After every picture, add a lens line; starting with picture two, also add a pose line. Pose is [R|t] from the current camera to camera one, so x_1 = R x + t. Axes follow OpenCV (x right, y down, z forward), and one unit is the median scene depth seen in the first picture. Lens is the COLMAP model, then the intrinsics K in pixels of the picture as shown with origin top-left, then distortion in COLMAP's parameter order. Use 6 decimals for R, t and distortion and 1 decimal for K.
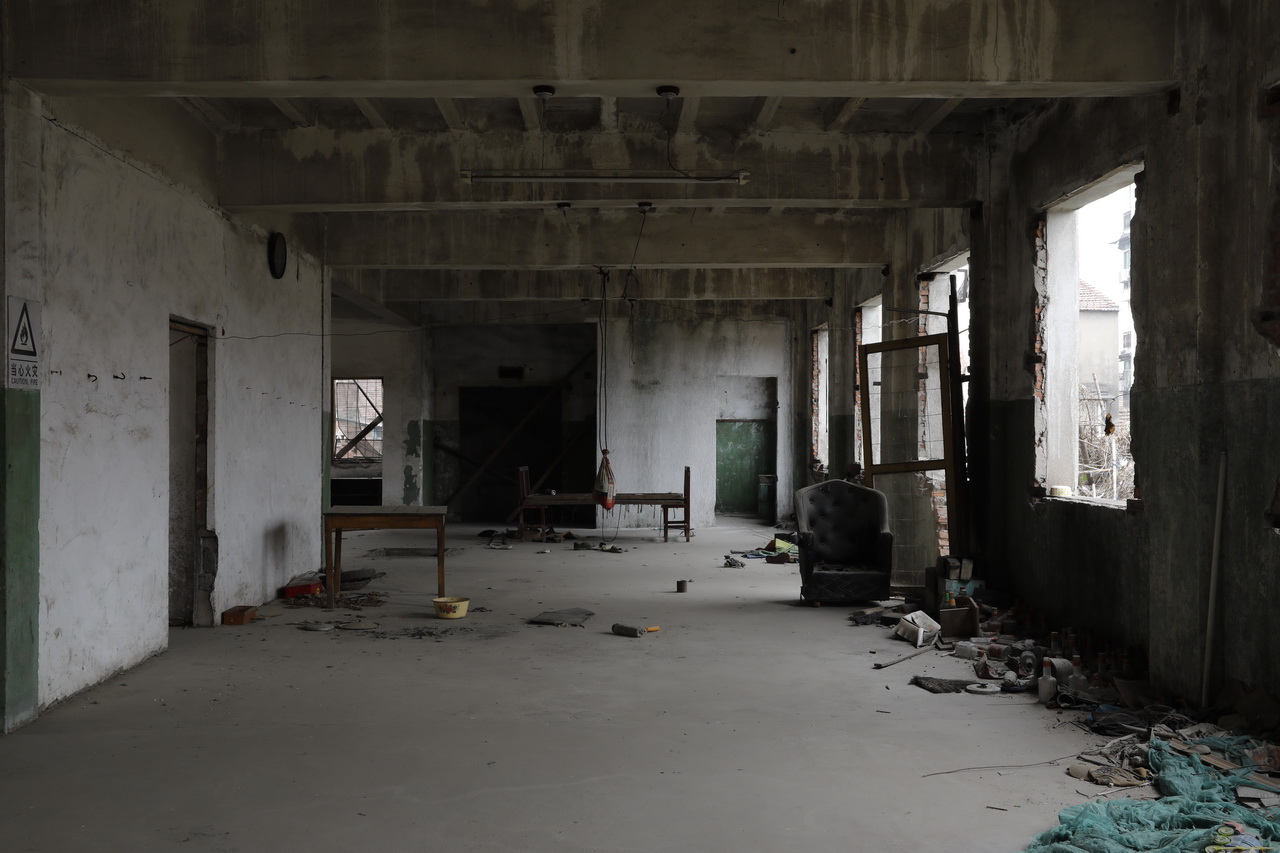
lens RADIAL K [[1328.7, 0, 634.0], [0, 1328.7, 425.6], [0, 0, 1]] dist [0.064754, 0.000000]
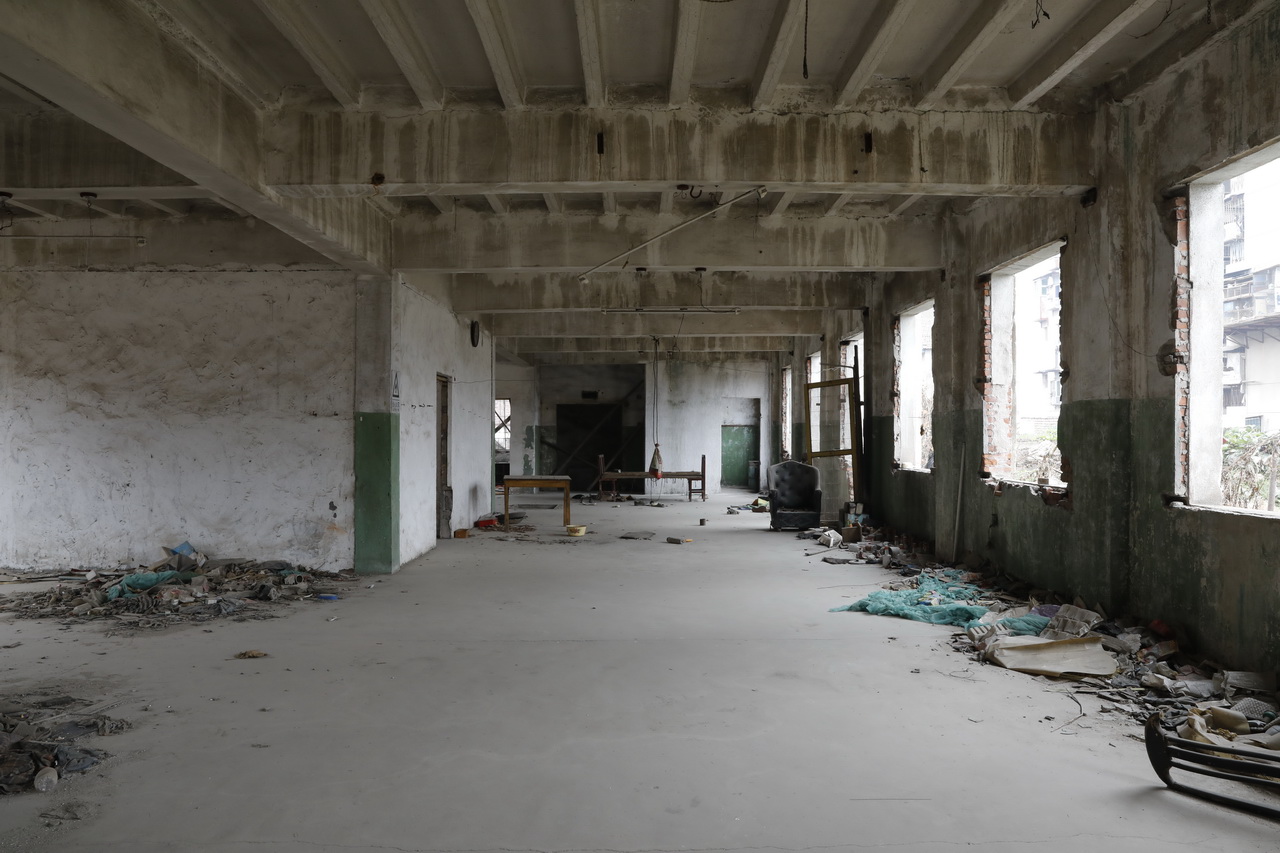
lens RADIAL K [[981.1, 0, 642.8], [0, 981.1, 426.1], [0, 0, 1]] dist [-0.030717, 0.039649]
pose [[0.999863, 0.000304, -0.016527, -0.025784], [-0.000337, 0.999998, -0.002030, -0.002753], [0.016526, 0.002035, 0.999861, -0.343501]]
